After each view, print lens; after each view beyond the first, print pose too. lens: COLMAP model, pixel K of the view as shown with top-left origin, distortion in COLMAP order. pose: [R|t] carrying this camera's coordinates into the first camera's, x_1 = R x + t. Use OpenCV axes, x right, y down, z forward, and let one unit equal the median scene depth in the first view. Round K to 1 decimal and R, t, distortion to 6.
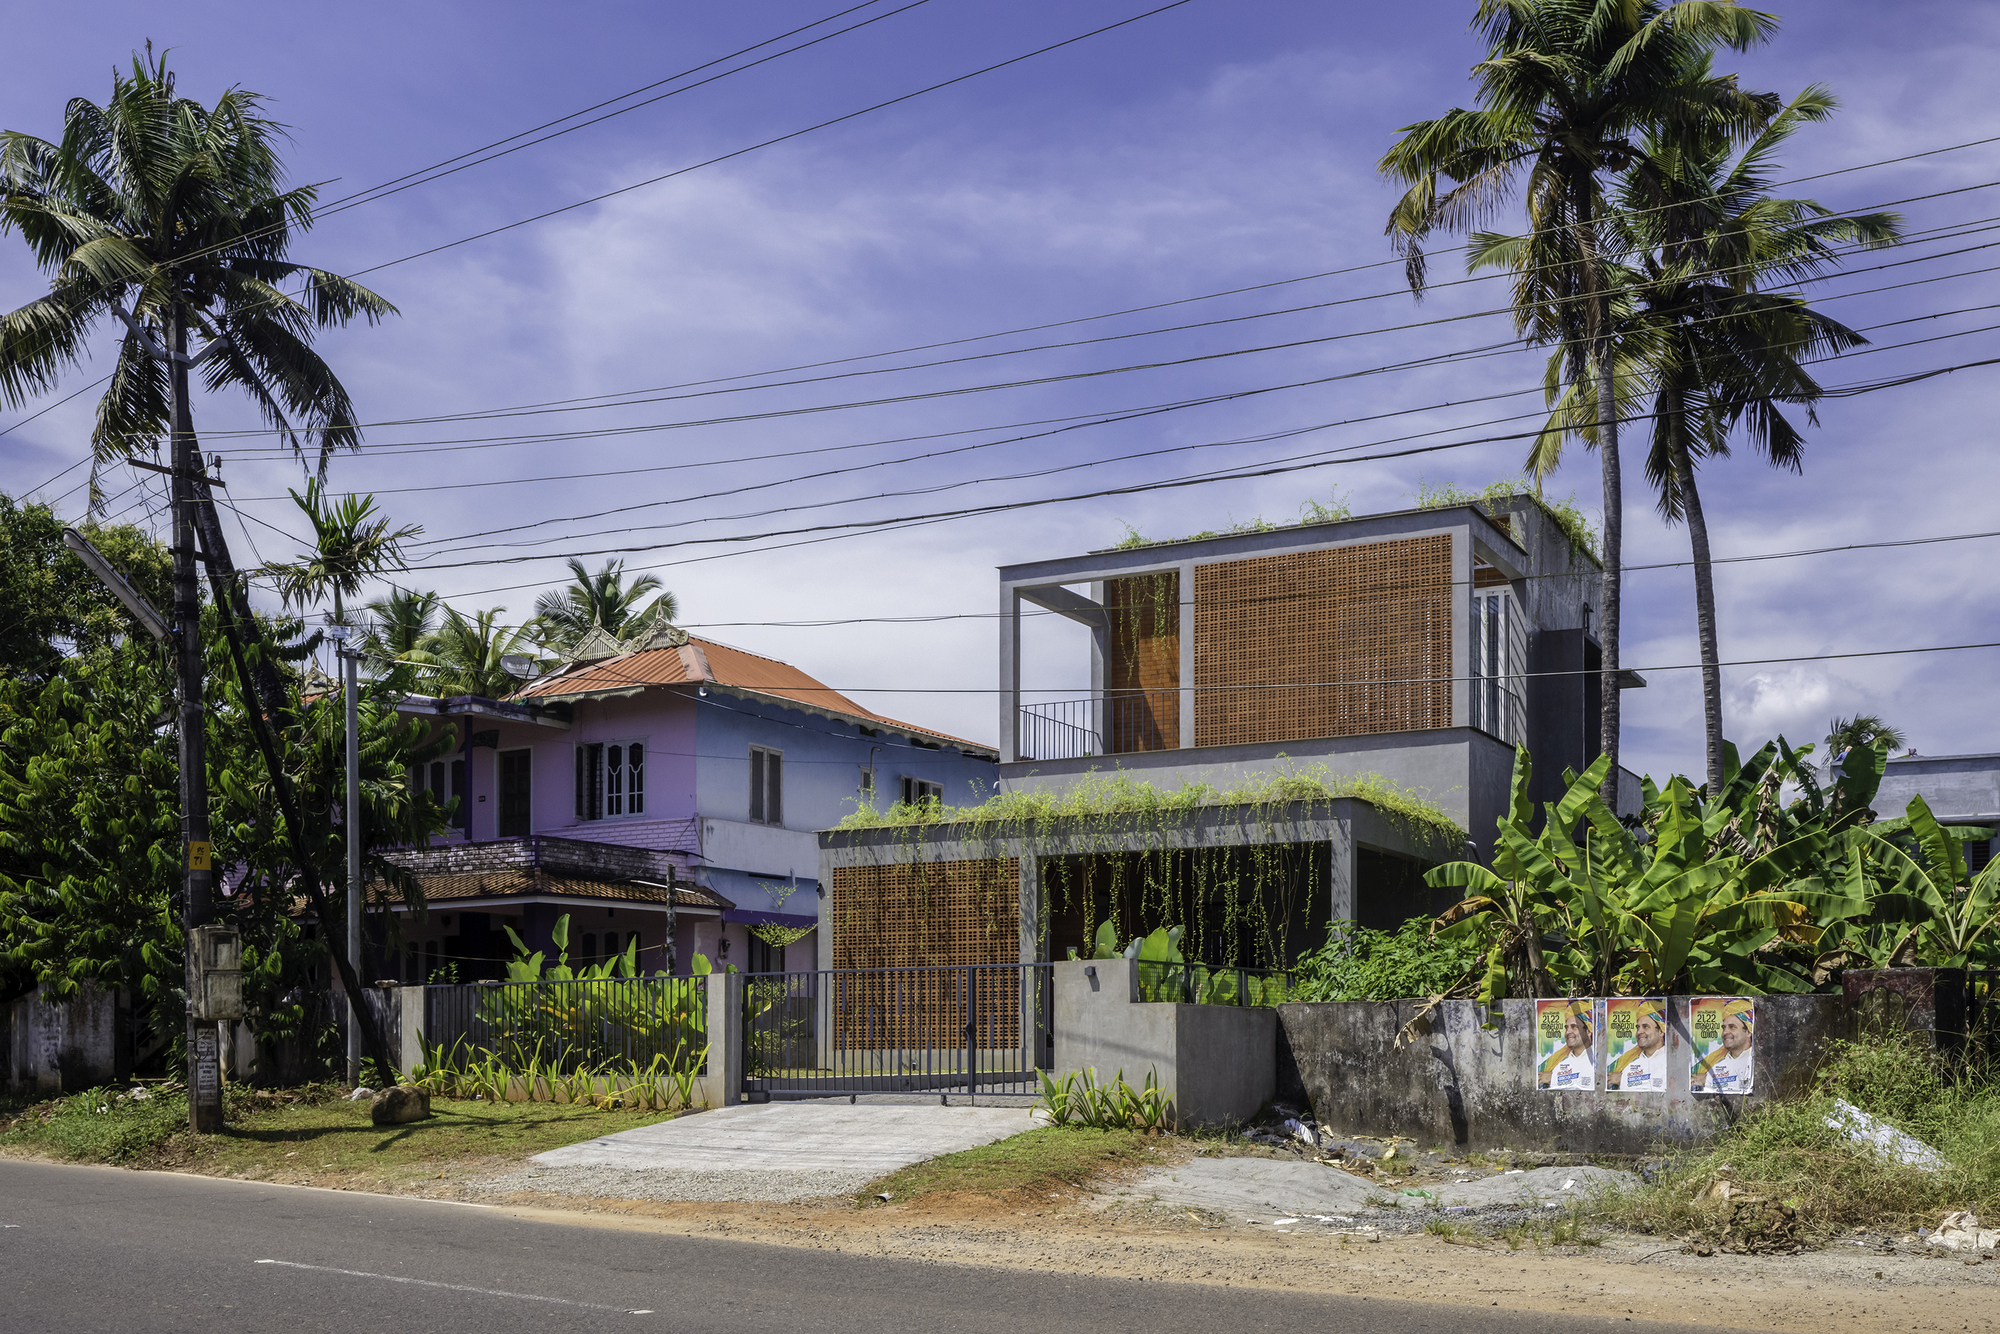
lens RADIAL K [[2357.4, 0, 1000.0], [0, 2357.4, 667.0], [0, 0, 1]] dist [-0.003138, -0.070859]
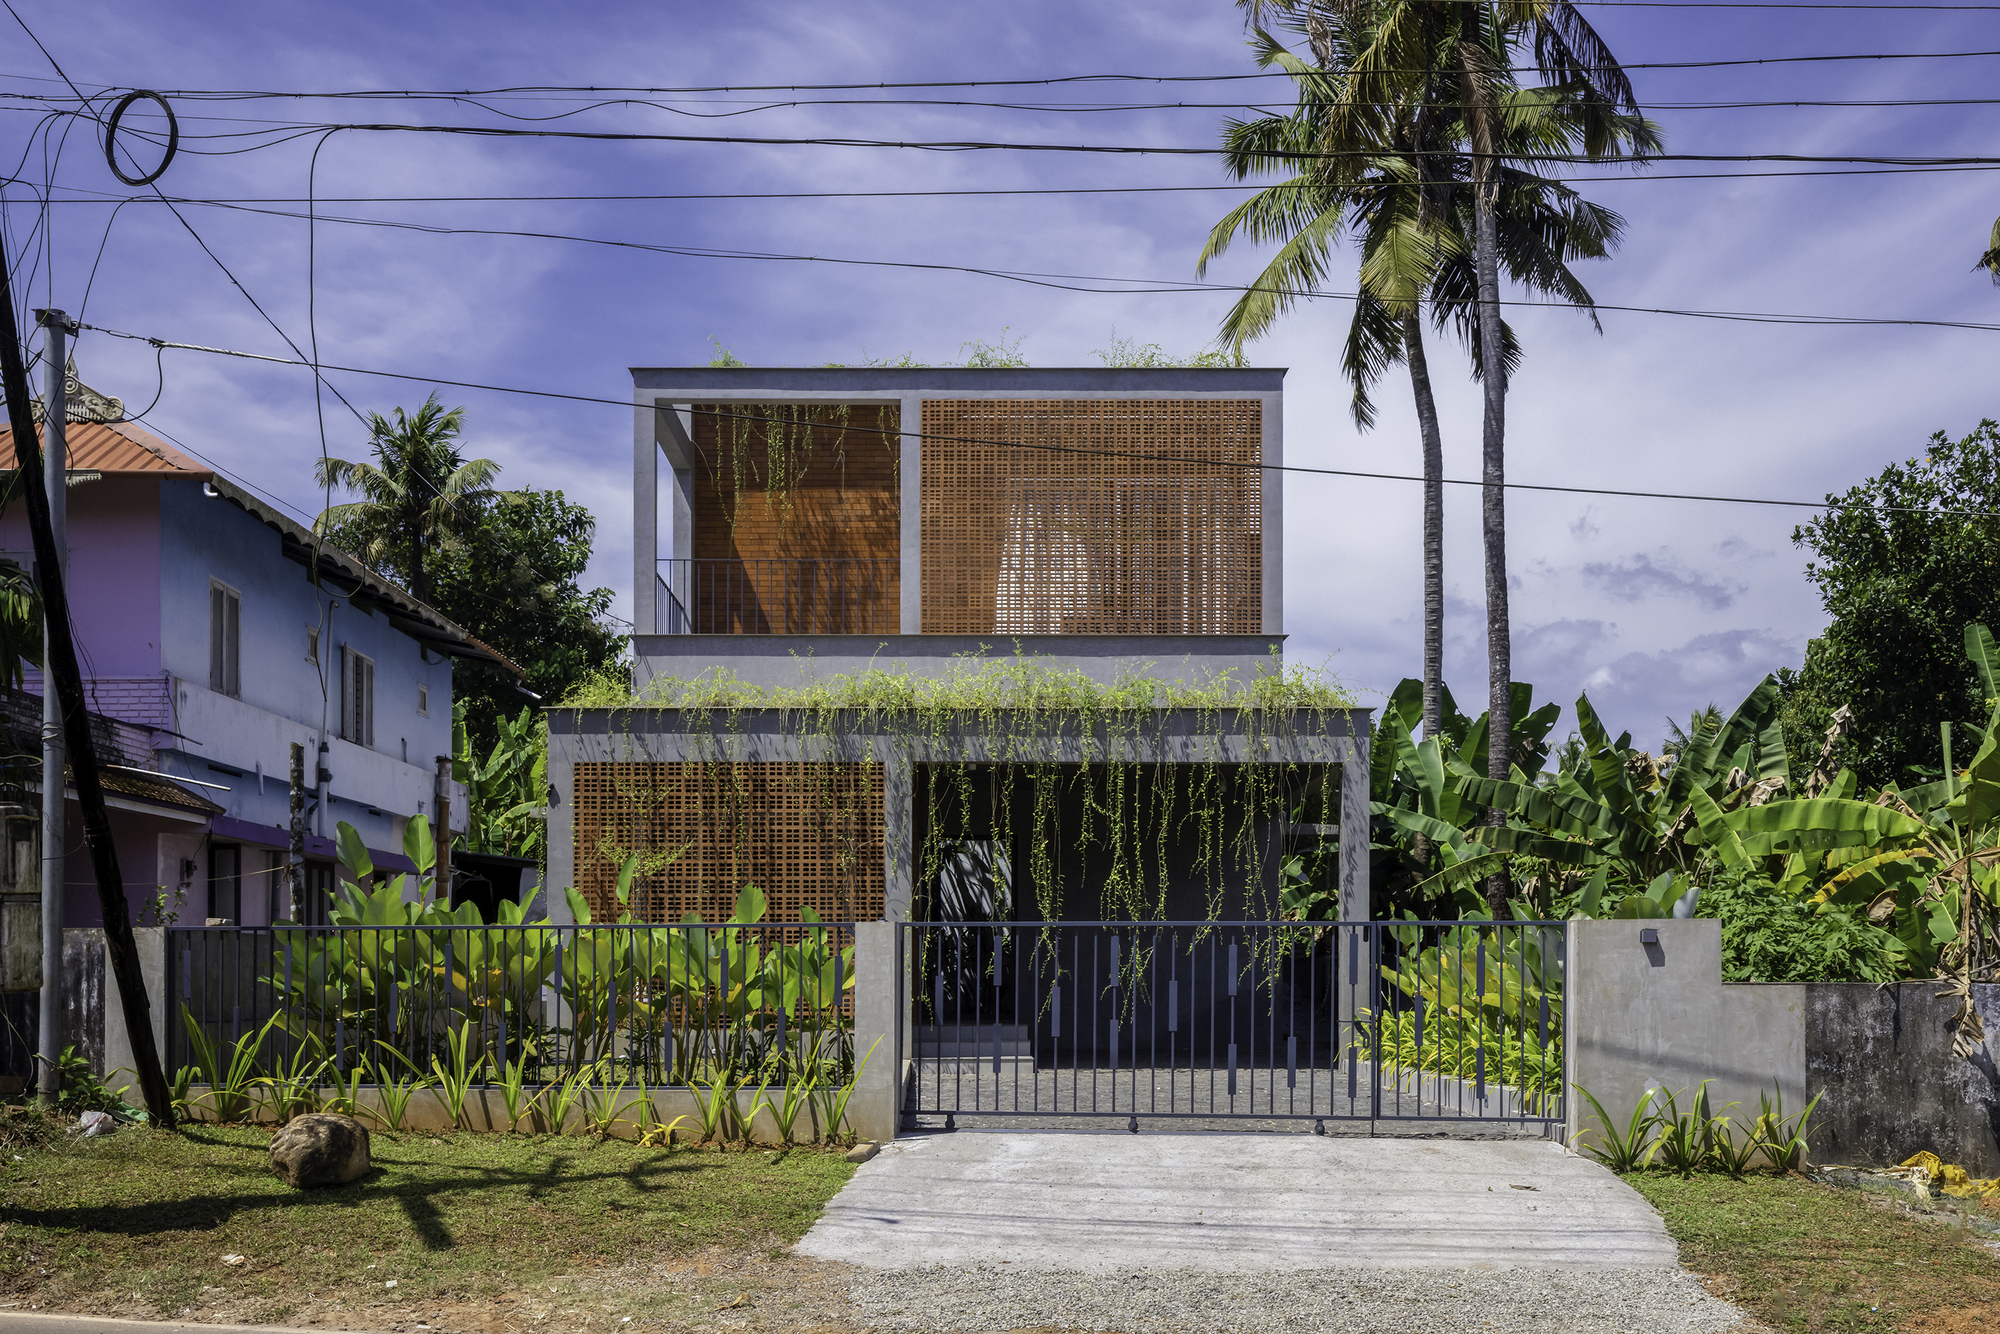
lens RADIAL K [[2357.4, 0, 1000.0], [0, 2357.4, 667.0], [0, 0, 1]] dist [-0.003138, -0.070859]
pose [[0.859429, 0.077126, 0.505405, -0.332546], [-0.088829, 0.996046, -0.000949, 0.050794], [-0.503480, -0.044079, 0.862882, 0.376614]]
